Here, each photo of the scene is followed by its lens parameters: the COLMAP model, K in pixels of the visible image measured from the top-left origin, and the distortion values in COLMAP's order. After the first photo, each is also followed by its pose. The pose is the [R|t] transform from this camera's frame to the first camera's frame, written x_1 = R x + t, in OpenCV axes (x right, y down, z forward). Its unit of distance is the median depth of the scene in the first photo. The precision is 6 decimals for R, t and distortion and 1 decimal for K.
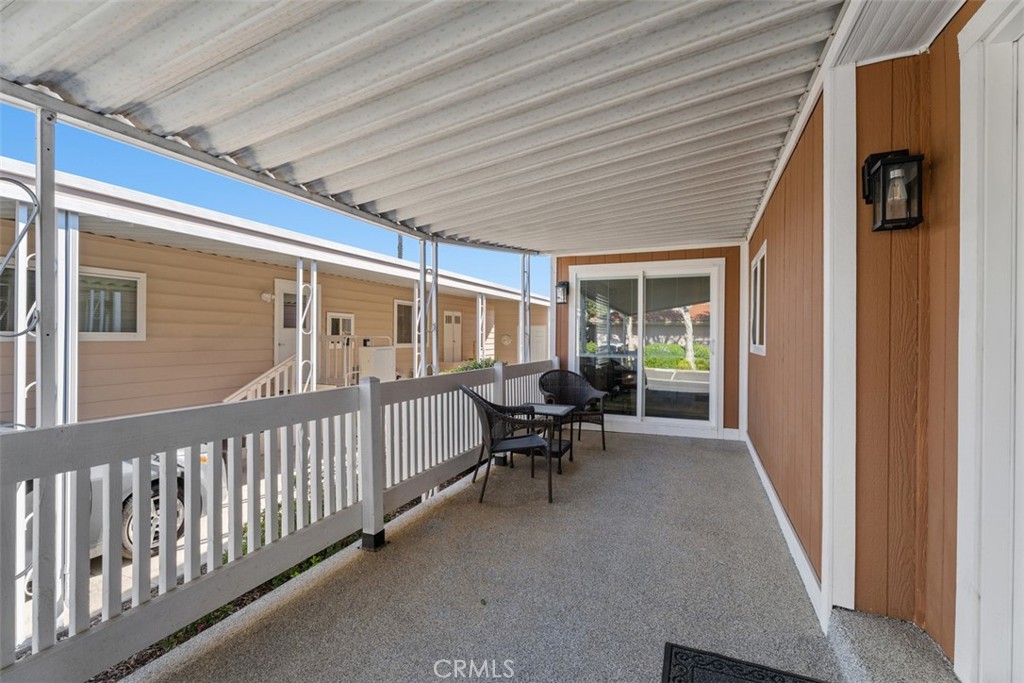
lens RADIAL K [[456.5, 0, 513.6], [0, 456.5, 339.1], [0, 0, 1]] dist [0.000518, 0.001009]
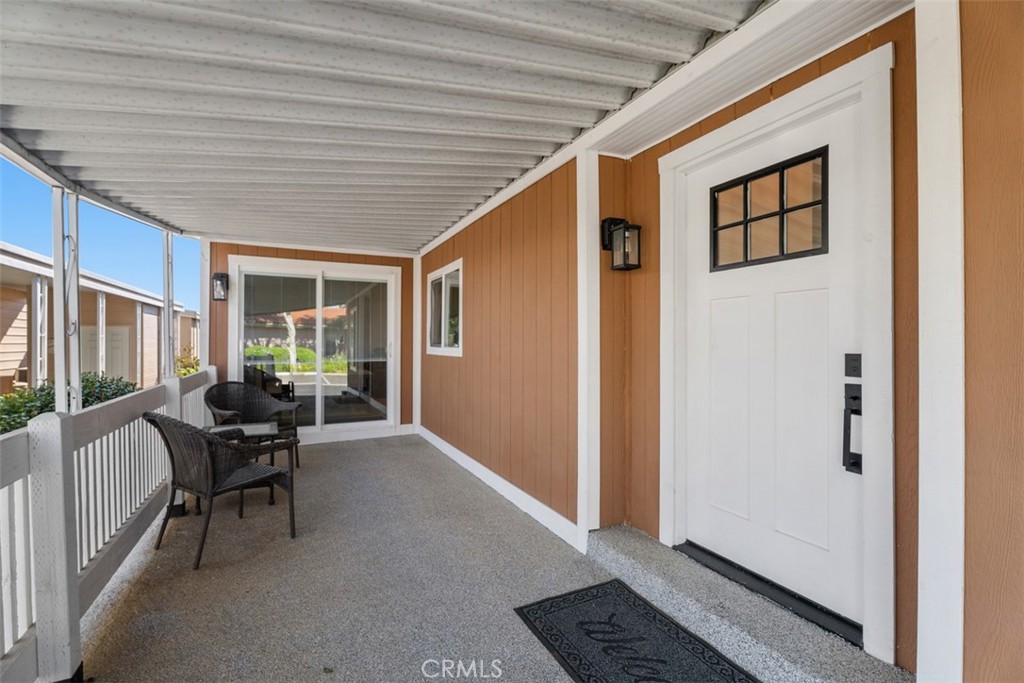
lens RADIAL K [[456.5, 0, 513.6], [0, 456.5, 342.9], [0, 0, 1]] dist [0.000518, 0.001009]
pose [[0.658192, -0.008343, 0.752804, -0.241609], [0.007050, 0.999963, 0.004917, -0.002950], [-0.752817, 0.002071, 0.658227, 0.115607]]
